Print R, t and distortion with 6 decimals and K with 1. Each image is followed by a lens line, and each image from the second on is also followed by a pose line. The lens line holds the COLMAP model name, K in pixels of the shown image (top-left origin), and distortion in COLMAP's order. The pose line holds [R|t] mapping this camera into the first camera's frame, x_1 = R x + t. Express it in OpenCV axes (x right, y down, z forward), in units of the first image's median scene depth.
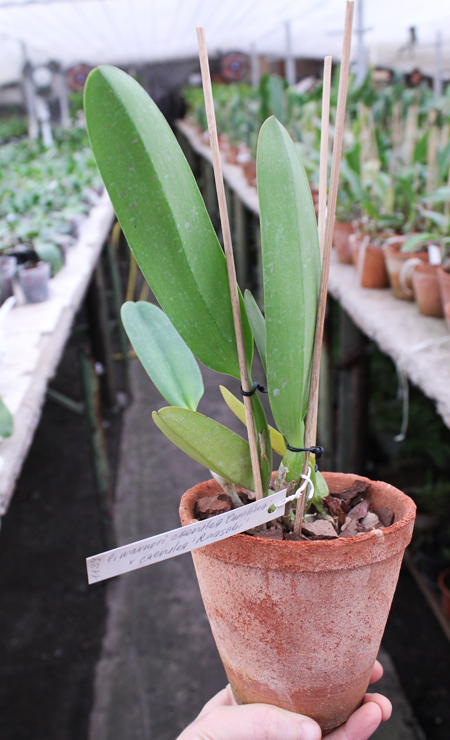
lens RADIAL K [[716.9, 0, 206.9], [0, 716.9, 369.0], [0, 0, 1]] dist [-0.154818, 0.160579]
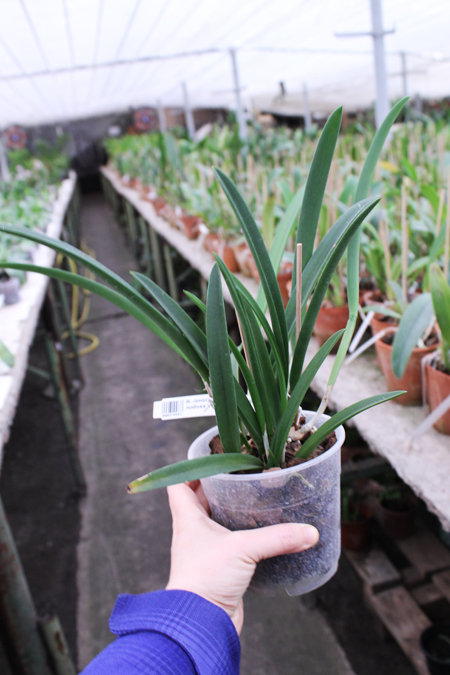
lens RADIAL K [[611.4, 0, 225.0], [0, 611.4, 337.5], [0, 0, 1]] dist [-0.148034, 0.129804]
pose [[0.986056, -0.101890, 0.131572, 0.015052], [0.108925, 0.992919, -0.047405, 0.047310], [-0.125810, 0.061076, 0.990173, -0.169870]]
